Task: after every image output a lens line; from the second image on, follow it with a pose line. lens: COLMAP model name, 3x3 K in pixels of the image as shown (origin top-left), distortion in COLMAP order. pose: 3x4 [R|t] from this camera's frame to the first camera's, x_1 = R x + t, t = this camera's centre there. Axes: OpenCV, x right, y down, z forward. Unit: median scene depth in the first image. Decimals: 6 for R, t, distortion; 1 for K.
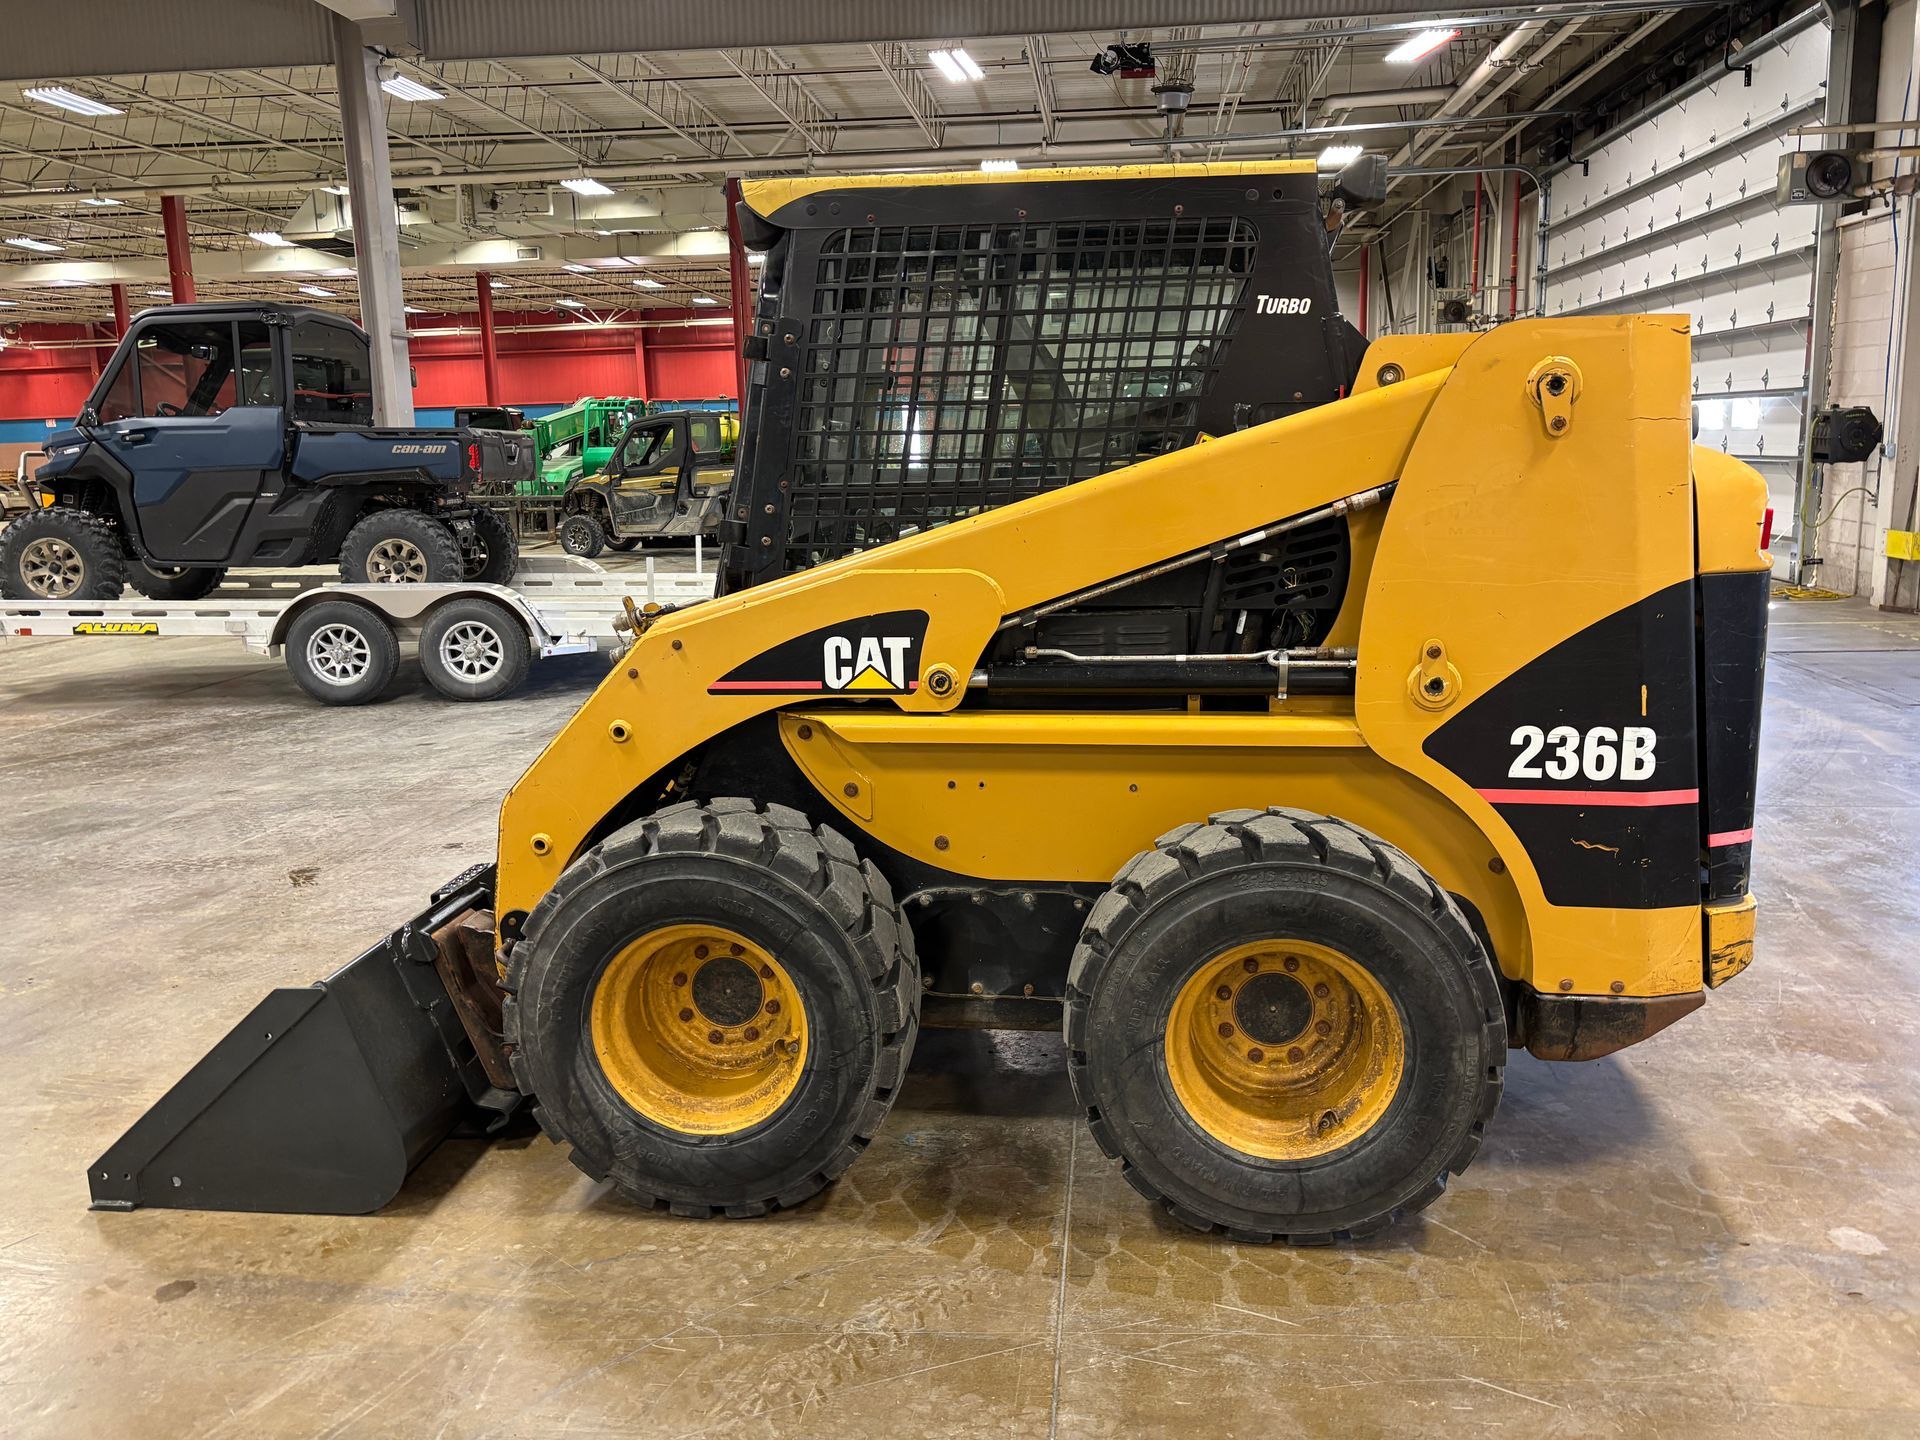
lens RADIAL K [[1452.3, 0, 952.0], [0, 1452.3, 705.0], [0, 0, 1]] dist [0.046304, -0.041520]
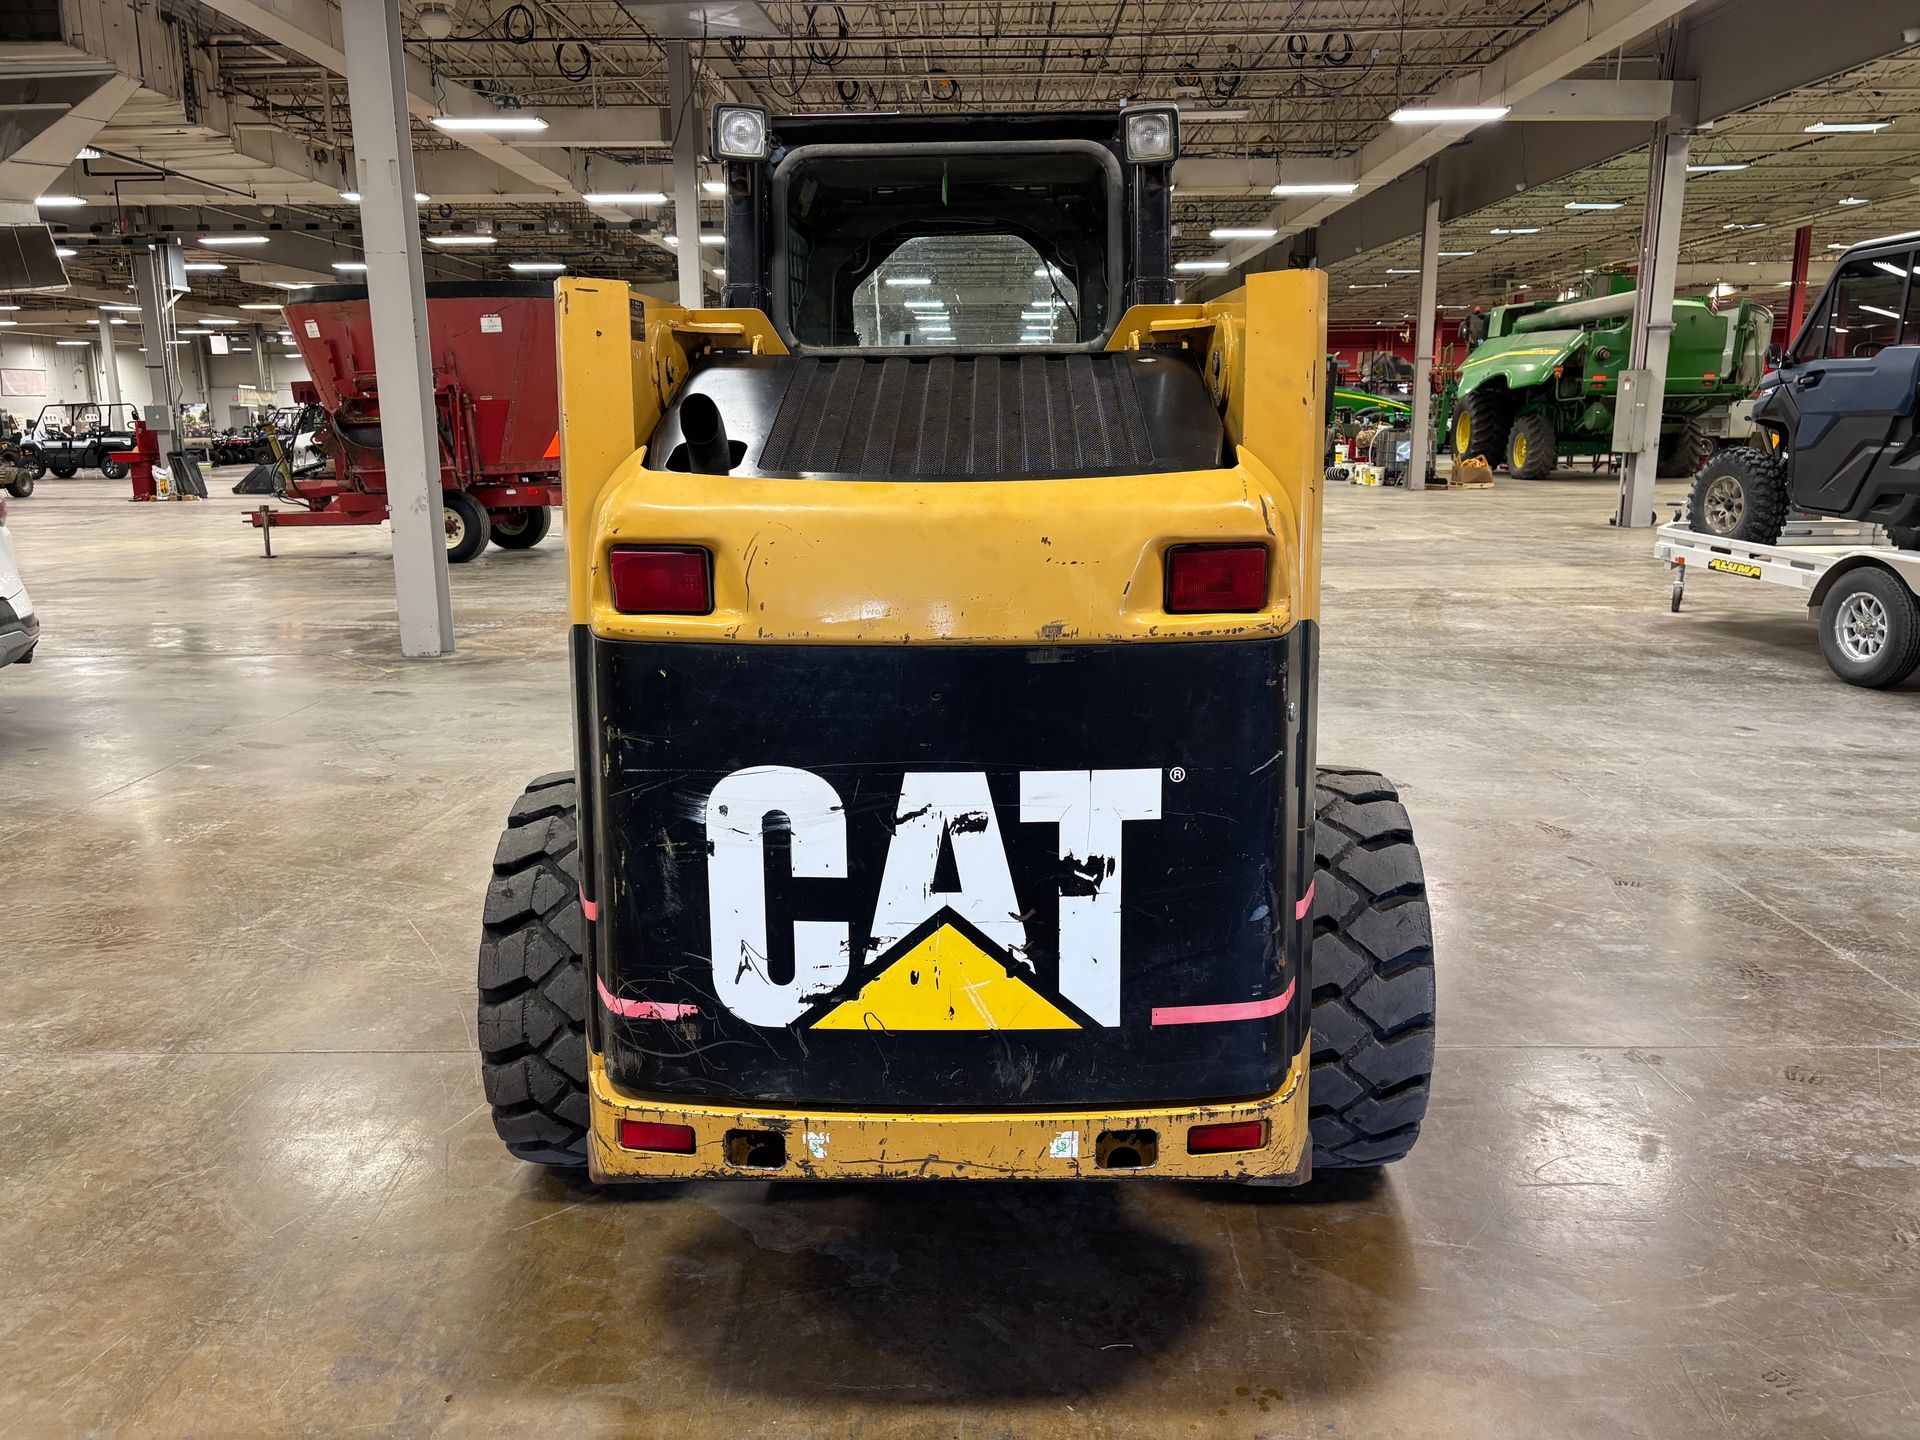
lens RADIAL K [[1453.7, 0, 975.5], [0, 1453.7, 722.7], [0, 0, 1]] dist [0.030848, -0.004681]
pose [[0.106981, 0.232812, -0.966620, 1.190019], [-0.174275, 0.961539, 0.212300, -0.219495], [0.978868, 0.145746, 0.143439, 1.031674]]
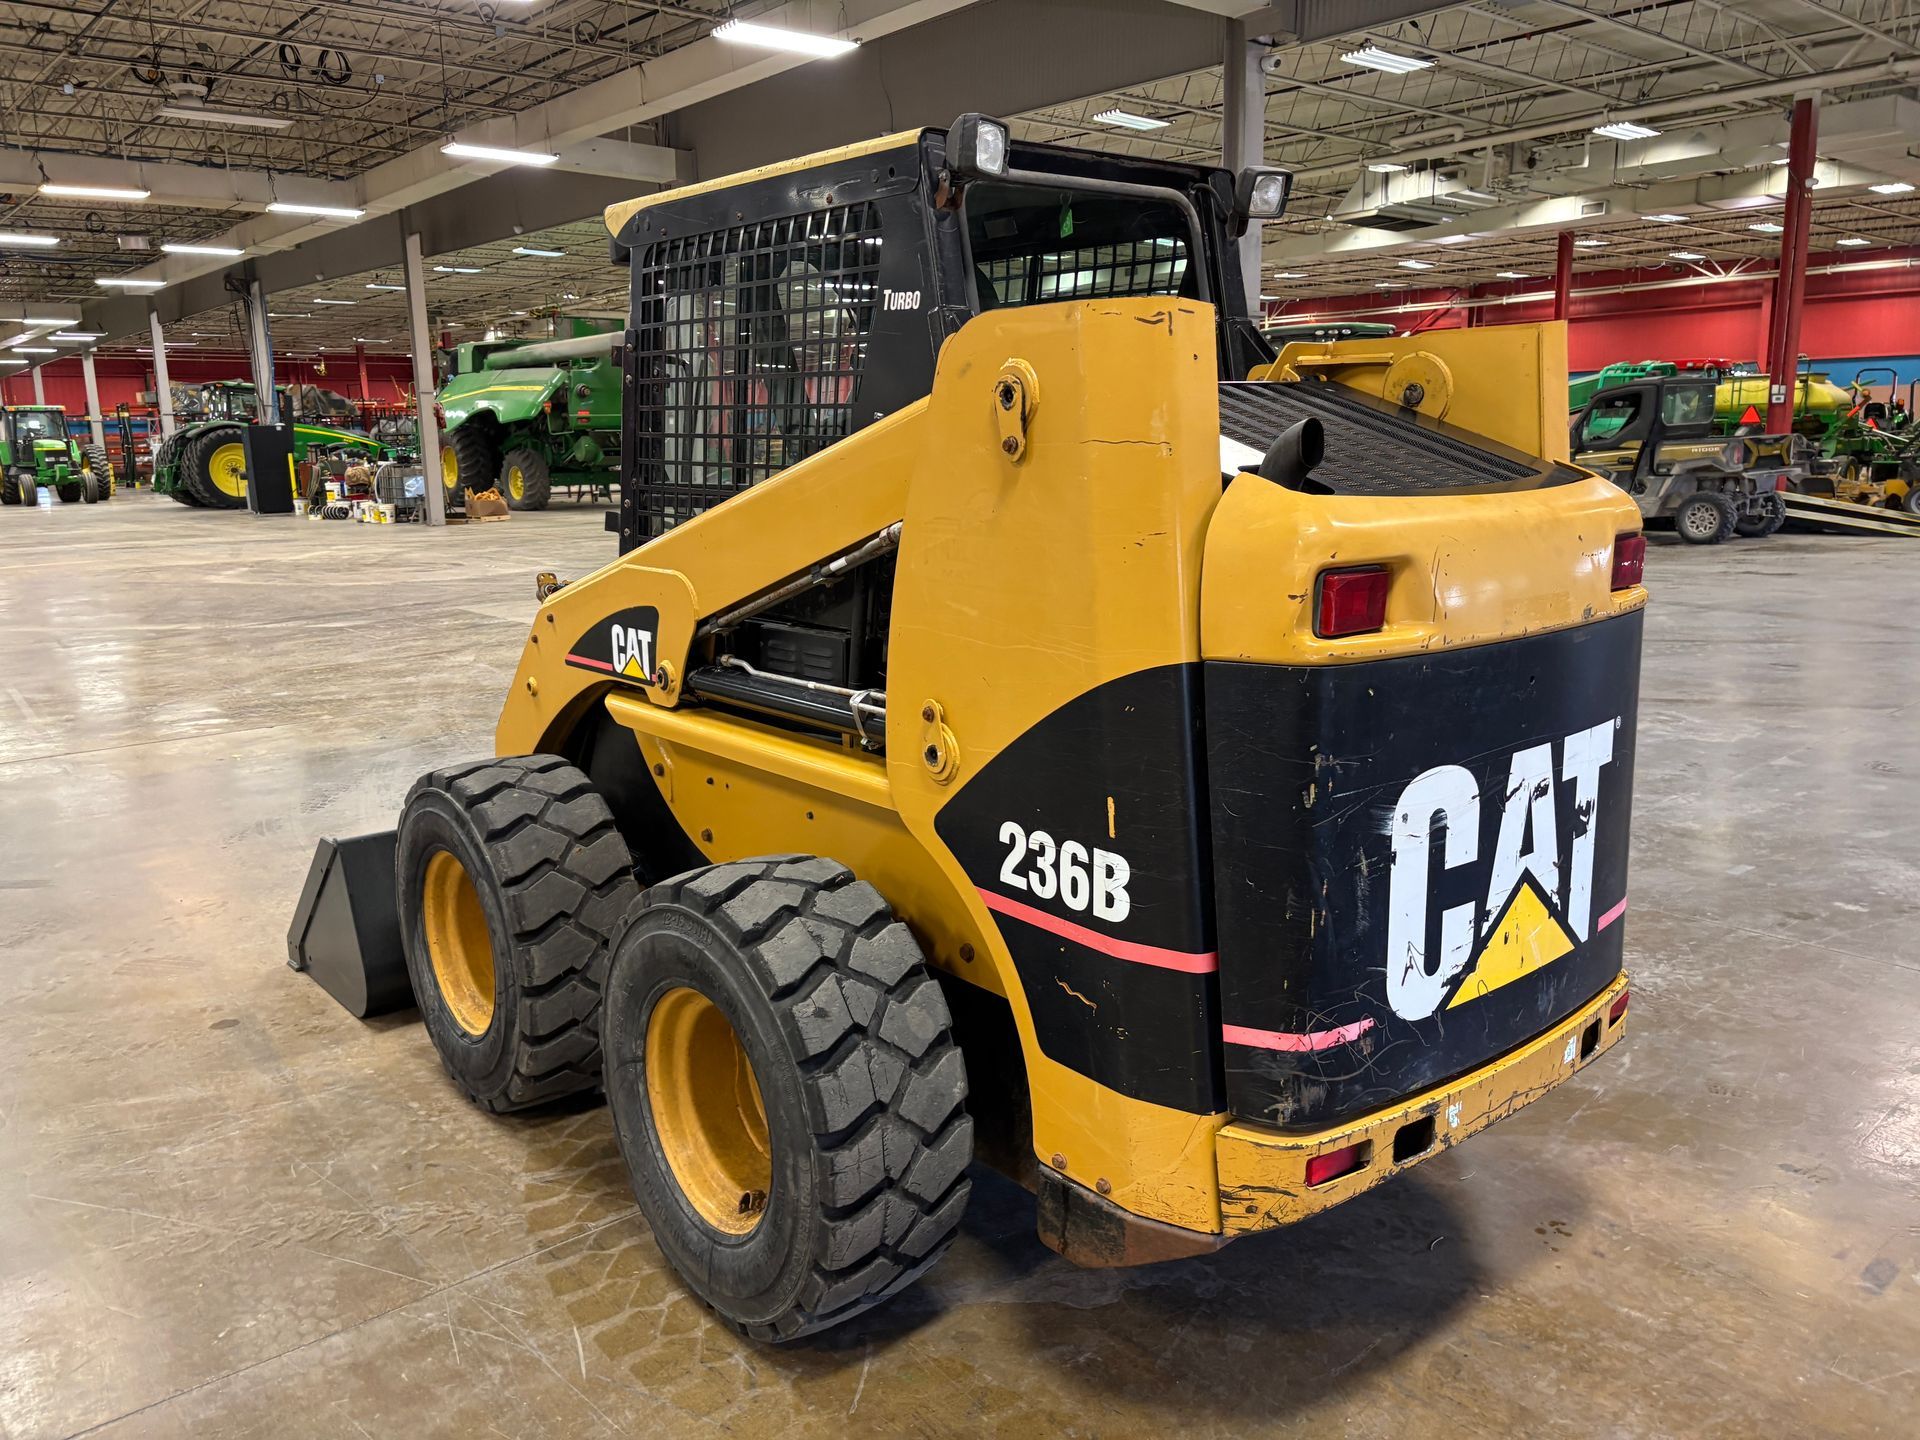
lens RADIAL K [[1449.0, 0, 965.4], [0, 1449.0, 715.9], [0, 0, 1]] dist [0.047279, -0.037591]
pose [[0.731744, 0.143000, -0.666410, 0.845010], [-0.122544, 0.989413, 0.077753, -0.096080], [0.670473, 0.024769, 0.741520, 0.372097]]
